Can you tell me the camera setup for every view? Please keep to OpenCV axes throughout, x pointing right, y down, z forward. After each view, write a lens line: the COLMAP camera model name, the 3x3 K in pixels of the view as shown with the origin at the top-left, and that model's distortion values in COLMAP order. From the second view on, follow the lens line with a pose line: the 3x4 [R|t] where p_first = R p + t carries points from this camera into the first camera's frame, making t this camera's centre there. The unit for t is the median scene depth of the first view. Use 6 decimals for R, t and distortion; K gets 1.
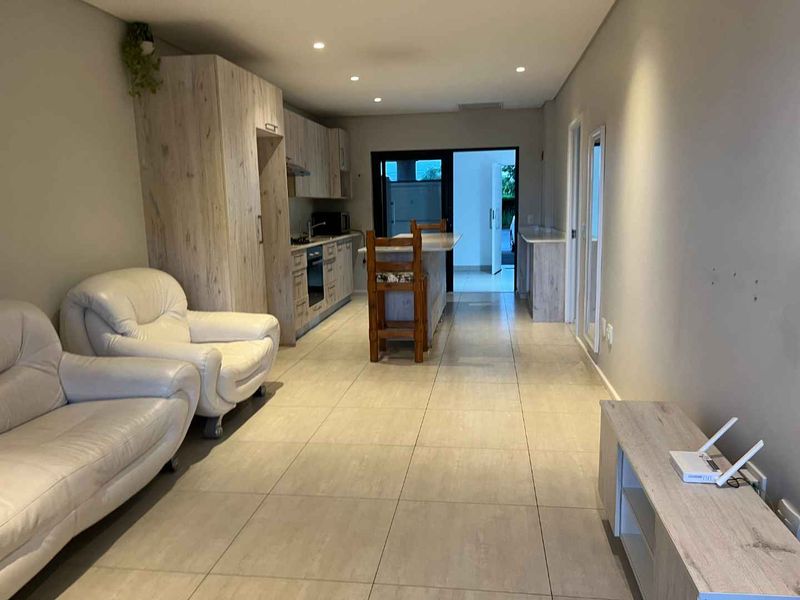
lens RADIAL K [[609.0, 0, 407.8], [0, 609.0, 302.1], [0, 0, 1]] dist [0.048587, -0.054162]
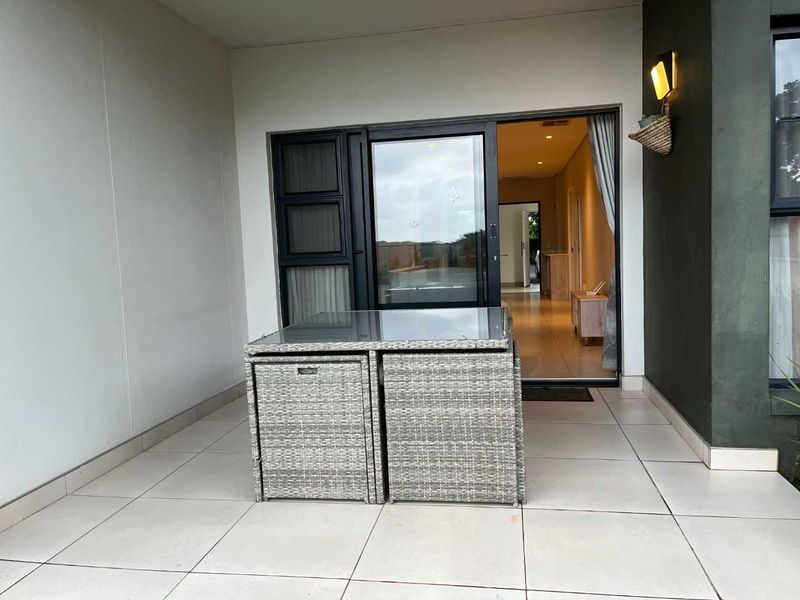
lens RADIAL K [[609.0, 0, 401.2], [0, 609.0, 298.9], [0, 0, 1]] dist [0.048587, -0.054162]
pose [[0.998625, -0.016935, -0.049611, -0.177682], [0.012867, 0.996614, -0.081206, 0.211513], [0.050818, 0.080456, 0.995462, -0.983050]]
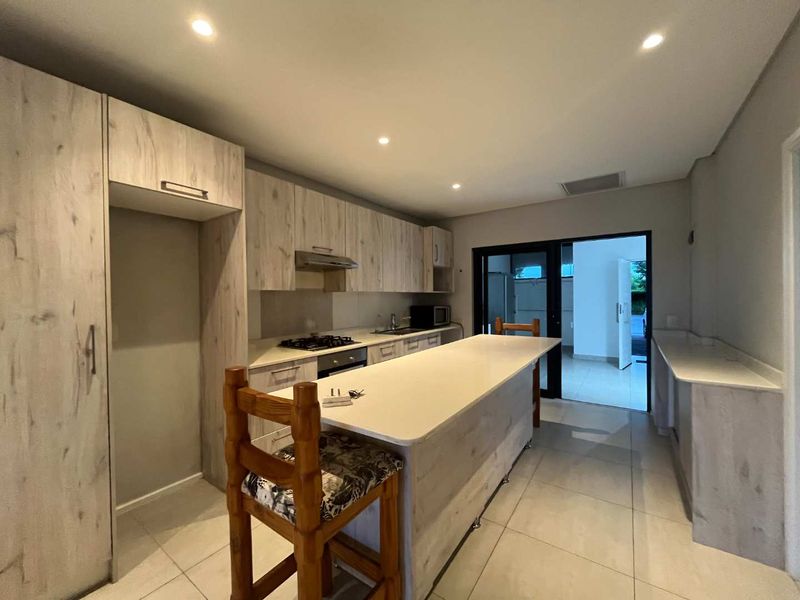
lens RADIAL K [[323.4, 0, 398.1], [0, 323.4, 297.8], [0, 0, 1]] dist [-0.000375, -0.001166]
pose [[0.884384, 0.014314, -0.466540, 0.143431], [-0.082507, 0.988584, -0.126073, -0.142963], [0.459409, 0.149990, 0.875469, 0.807746]]
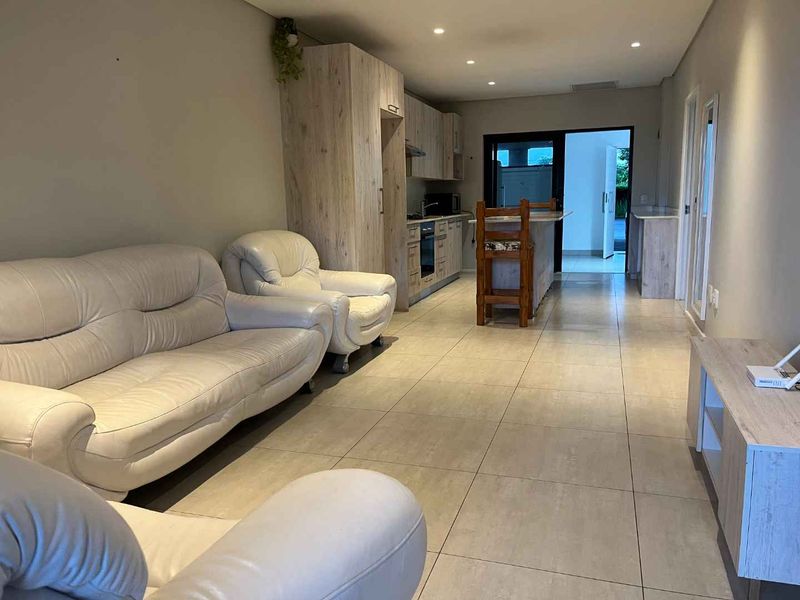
lens RADIAL K [[609.0, 0, 402.7], [0, 609.0, 302.8], [0, 0, 1]] dist [0.048587, -0.054162]
pose [[0.982823, 0.028870, -0.182277, 0.004036], [-0.026967, 0.999553, 0.012913, 0.048920], [0.182569, -0.007776, 0.983162, -0.081573]]
